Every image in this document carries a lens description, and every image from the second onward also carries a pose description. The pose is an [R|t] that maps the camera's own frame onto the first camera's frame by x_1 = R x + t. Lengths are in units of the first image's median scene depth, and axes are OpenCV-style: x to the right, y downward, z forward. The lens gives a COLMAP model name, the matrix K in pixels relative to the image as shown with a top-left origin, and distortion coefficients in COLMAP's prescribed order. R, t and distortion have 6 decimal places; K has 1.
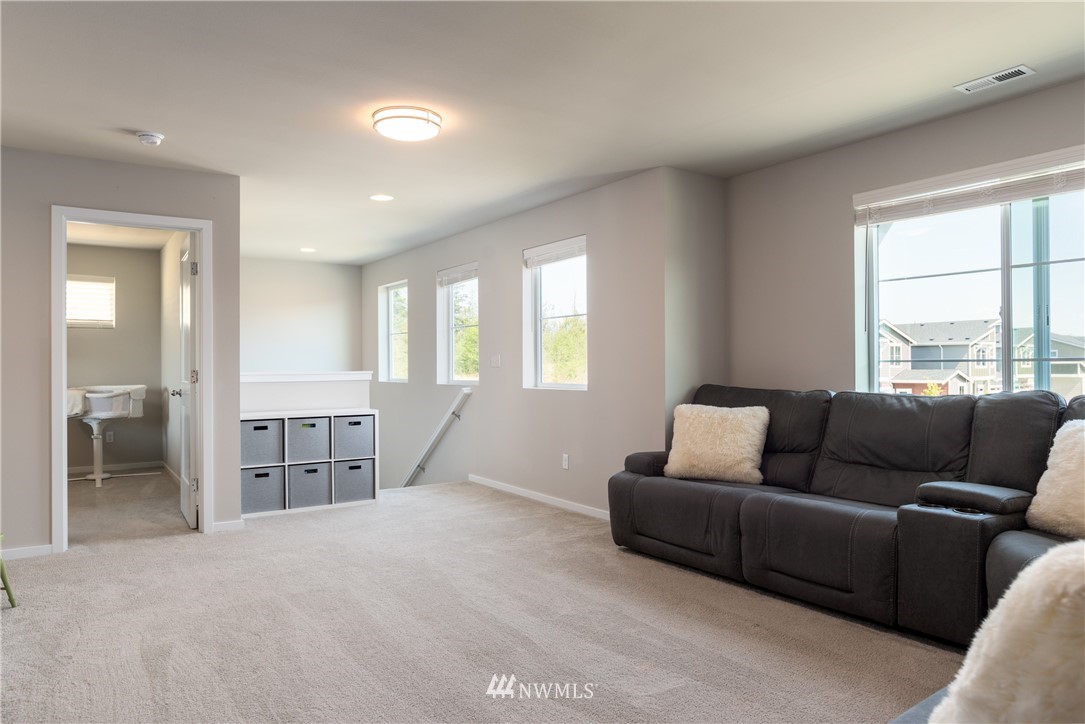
lens RADIAL K [[709.3, 0, 542.5], [0, 709.3, 362.0], [0, 0, 1]] dist [-0.001118, -0.000199]
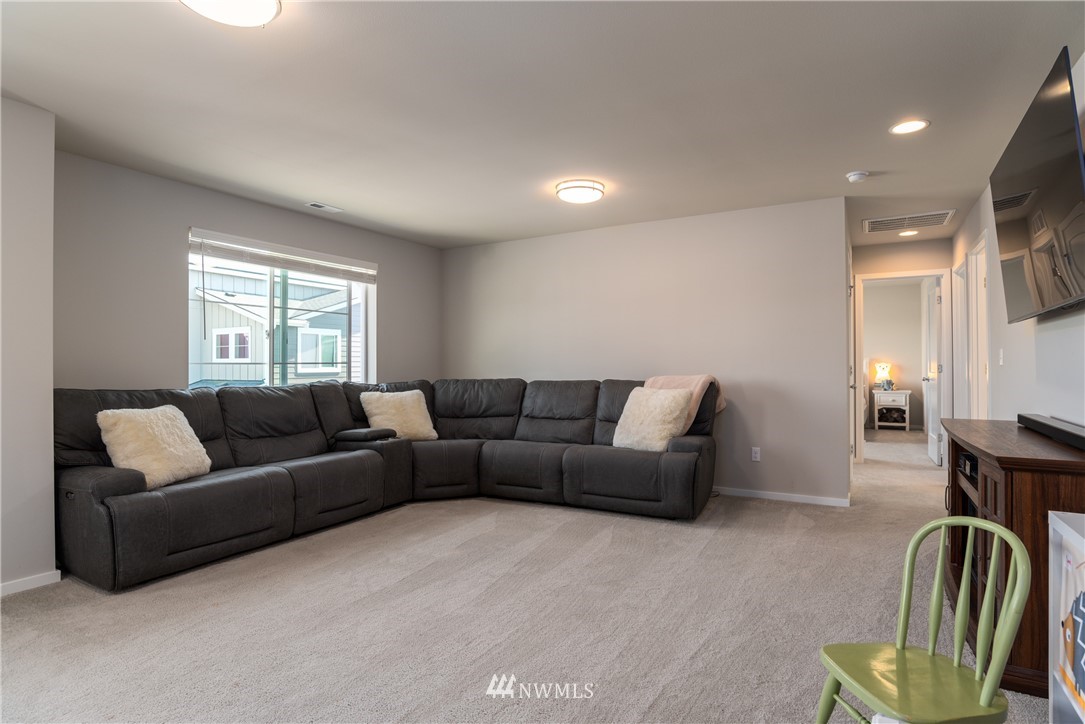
lens RADIAL K [[554.6, 0, 542.5], [0, 554.6, 362.0], [0, 0, 1]] dist [-0.039462, 0.001562]
pose [[-0.407102, 0.012967, 0.913291, -0.752843], [0.005161, 0.999916, -0.011897, 0.012760], [-0.913368, -0.000130, -0.407134, 0.938984]]
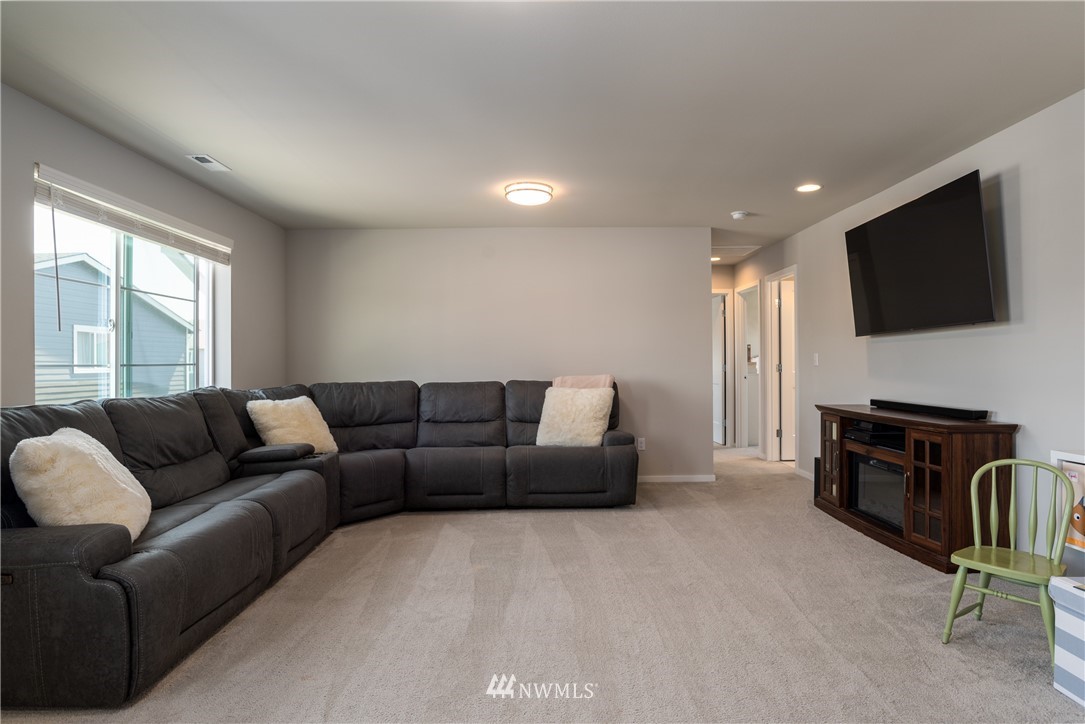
lens RADIAL K [[578.4, 0, 542.5], [0, 578.4, 362.0], [0, 0, 1]] dist [-0.034992, 0.000265]
pose [[-0.813379, 0.012332, 0.581604, -0.470556], [0.009841, 0.999924, -0.007439, 0.006465], [-0.581651, -0.000327, -0.813438, 1.351166]]
